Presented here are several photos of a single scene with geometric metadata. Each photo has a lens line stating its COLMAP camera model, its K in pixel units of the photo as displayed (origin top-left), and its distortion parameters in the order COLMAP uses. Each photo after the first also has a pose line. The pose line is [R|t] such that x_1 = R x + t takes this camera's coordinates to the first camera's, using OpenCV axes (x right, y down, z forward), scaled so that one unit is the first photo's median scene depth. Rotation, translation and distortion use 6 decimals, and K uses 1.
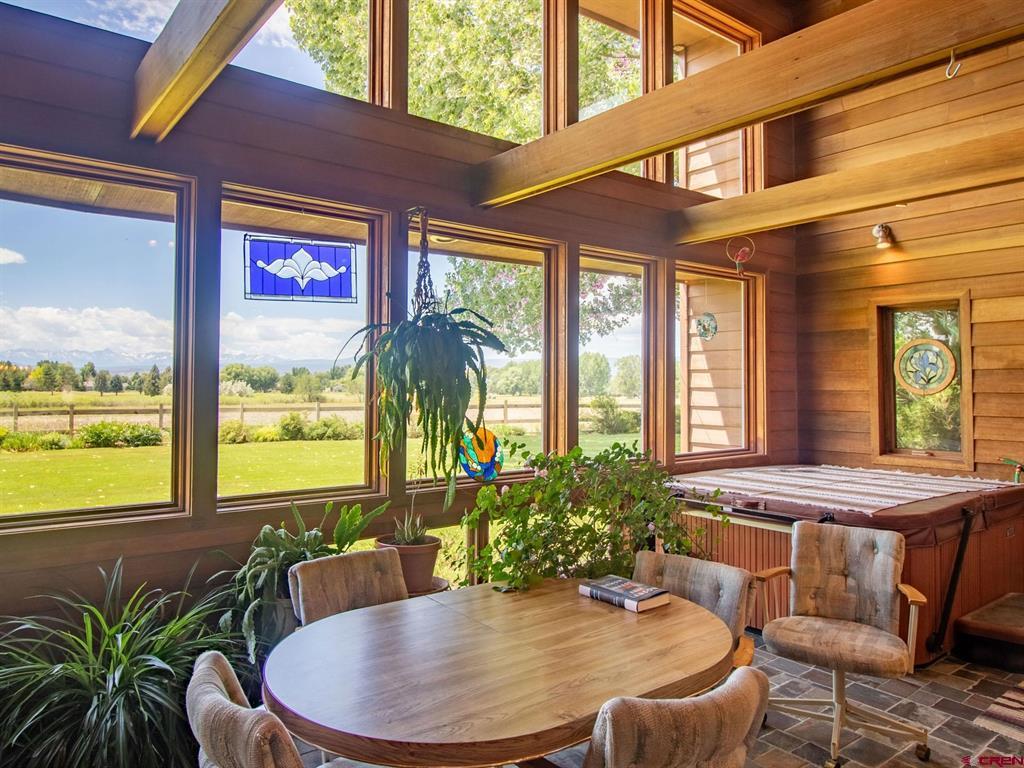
lens RADIAL K [[685.4, 0, 483.4], [0, 685.4, 365.2], [0, 0, 1]] dist [-0.000023, 0.001023]
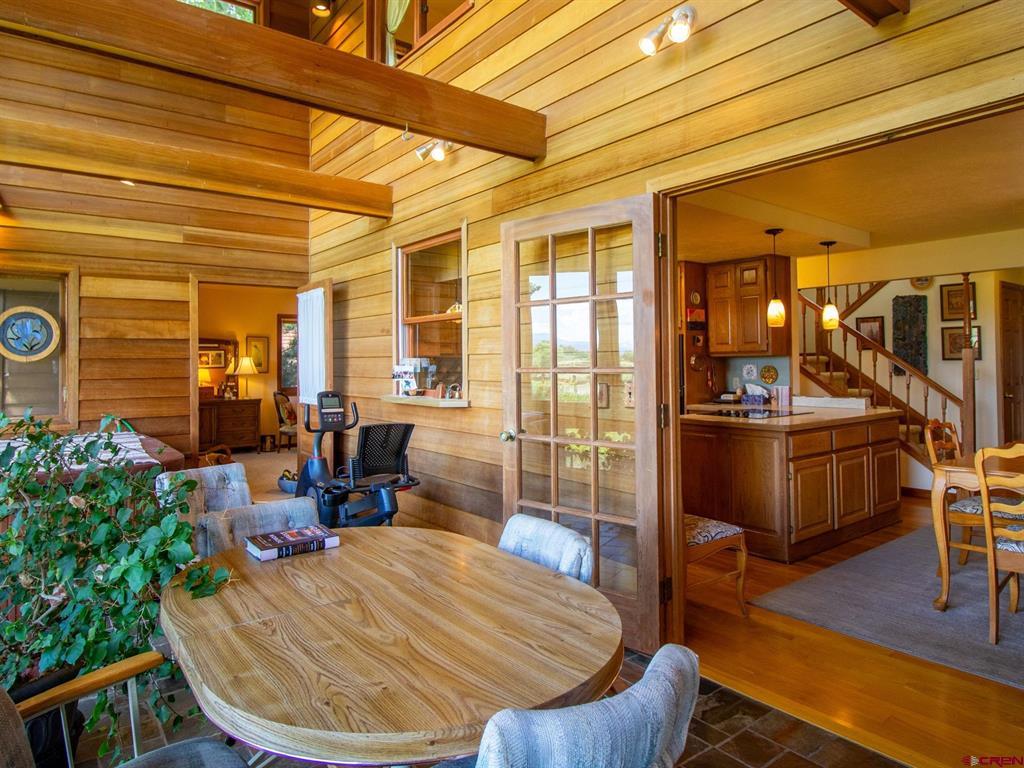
lens RADIAL K [[634.0, 0, 500.3], [0, 634.0, 348.0], [0, 0, 1]] dist [-0.000381, -0.013348]
pose [[0.016415, 0.020485, 0.999655, -0.286782], [-0.017866, 0.999636, -0.020192, 0.029519], [-0.999706, -0.017529, 0.016775, 0.284853]]
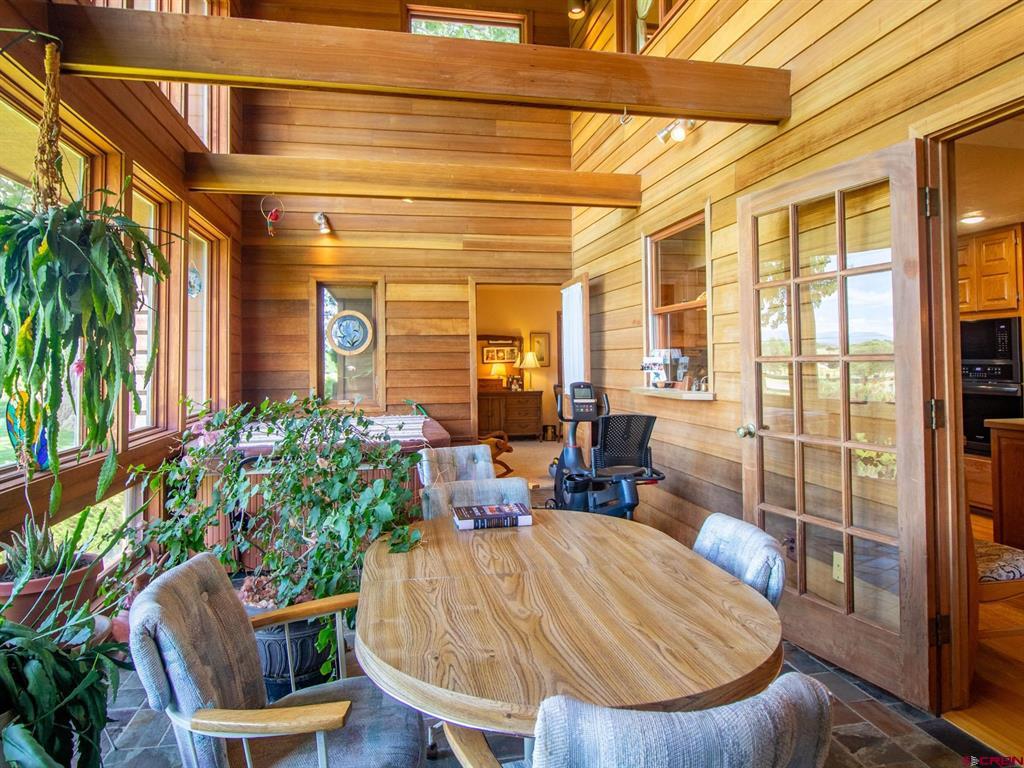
lens RADIAL K [[634.0, 0, 501.4], [0, 634.0, 348.8], [0, 0, 1]] dist [-0.000381, -0.013348]
pose [[0.456694, 0.011308, 0.889552, -0.267073], [-0.012669, 0.999900, -0.006207, 0.035297], [-0.889534, -0.008435, 0.456792, 0.224961]]
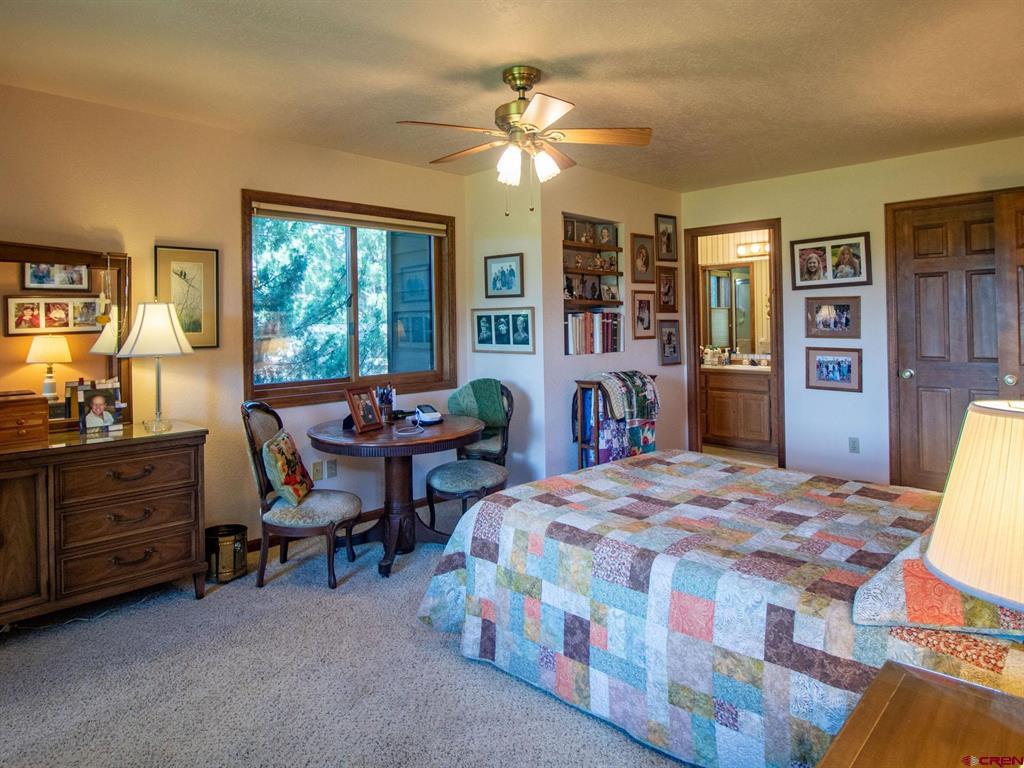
lens RADIAL K [[634.0, 0, 500.8], [0, 634.0, 316.6], [0, 0, 1]] dist [-0.000381, -0.013348]
pose [[-0.119845, 0.004689, 0.992782, 0.883650], [-0.013155, 0.999894, -0.006310, 0.043599], [-0.992705, -0.013816, -0.119771, 0.790400]]
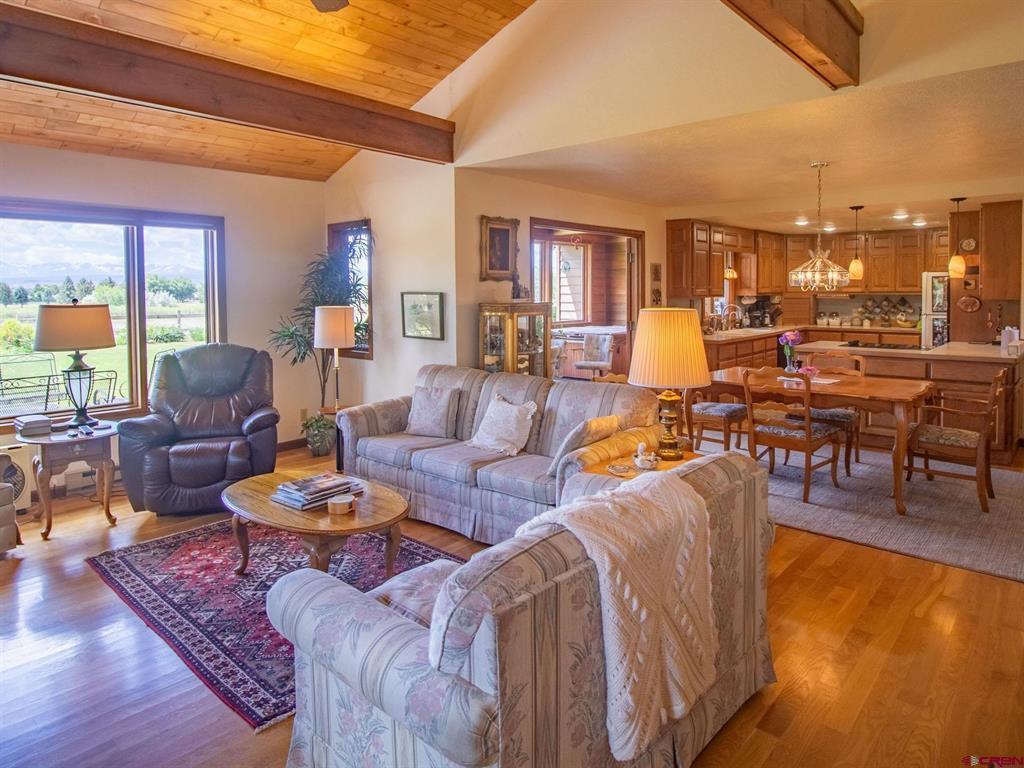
lens RADIAL K [[634.0, 0, 512.1], [0, 634.0, 314.0], [0, 0, 1]] dist [-0.000381, -0.013348]
pose [[0.982912, -0.017320, 0.183261, -0.238808], [0.005679, 0.997943, 0.063858, -0.035133], [-0.183990, -0.061726, 0.980988, -1.029166]]
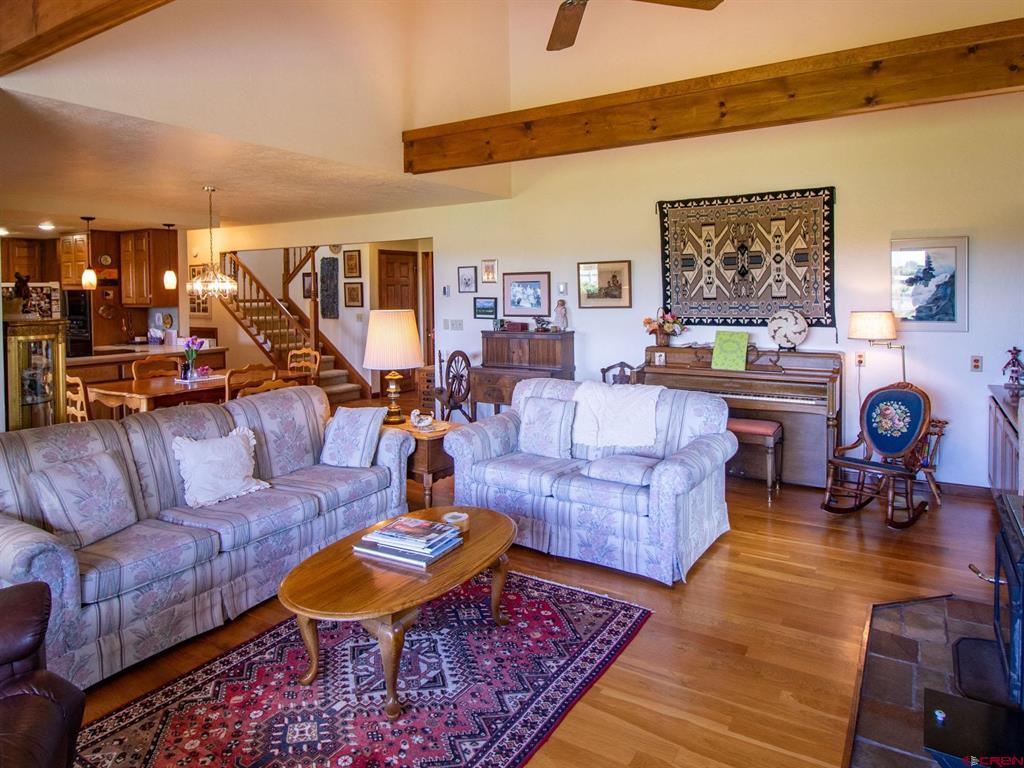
lens RADIAL K [[651.1, 0, 508.0], [0, 651.1, 303.6], [0, 0, 1]] dist [0.002109, -0.006030]
pose [[-0.341786, -0.017656, 0.939612, -0.774622], [-0.016589, 0.999781, 0.012752, -0.023407], [-0.939631, -0.011229, -0.342005, -0.359249]]
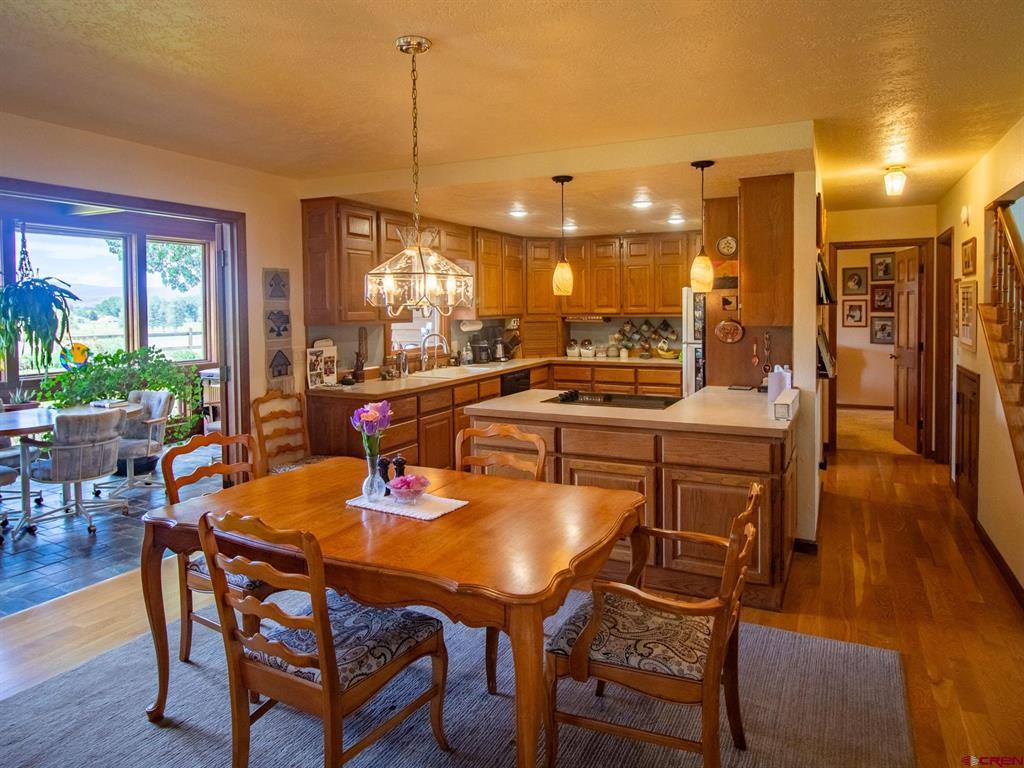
lens RADIAL K [[651.1, 0, 510.7], [0, 651.1, 336.0], [0, 0, 1]] dist [0.002109, -0.006030]
pose [[0.901153, -0.030714, 0.432412, 0.194738], [0.001651, 0.997723, 0.067428, -0.024906], [-0.433498, -0.060049, 0.899152, -0.665654]]
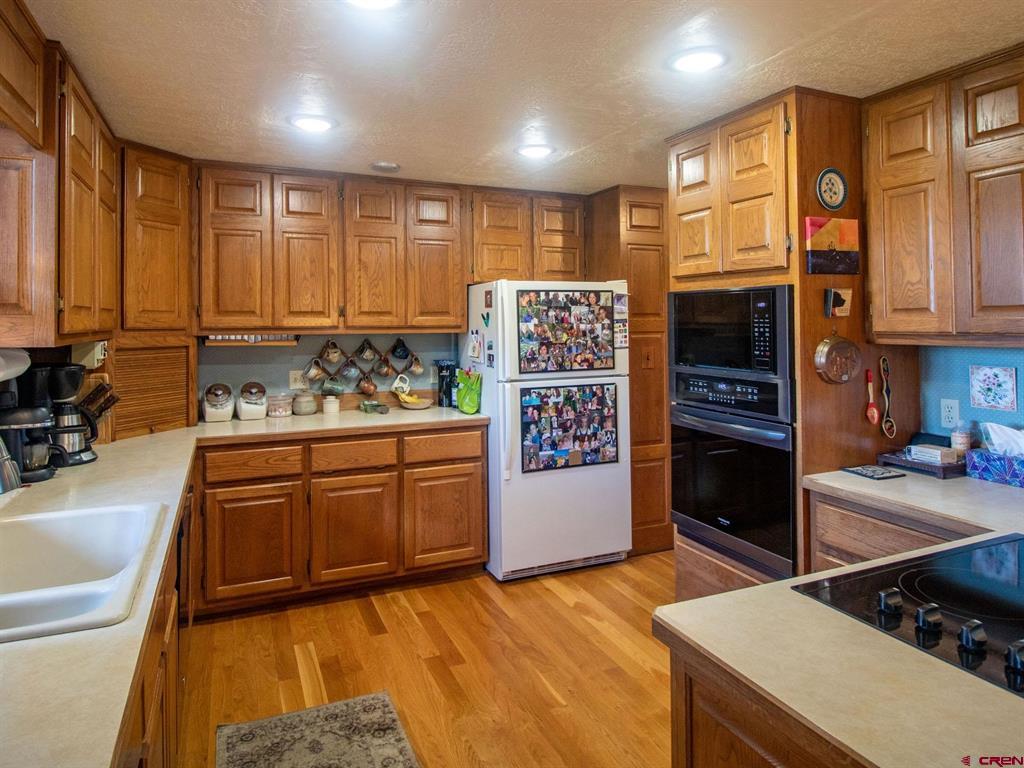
lens RADIAL K [[651.1, 0, 521.5], [0, 651.1, 310.3], [0, 0, 1]] dist [0.002109, -0.006030]
pose [[0.229245, 0.012642, 0.973287, 0.353051], [-0.019755, 0.999770, -0.008333, 0.001752], [-0.973168, -0.017317, 0.229442, 0.065430]]
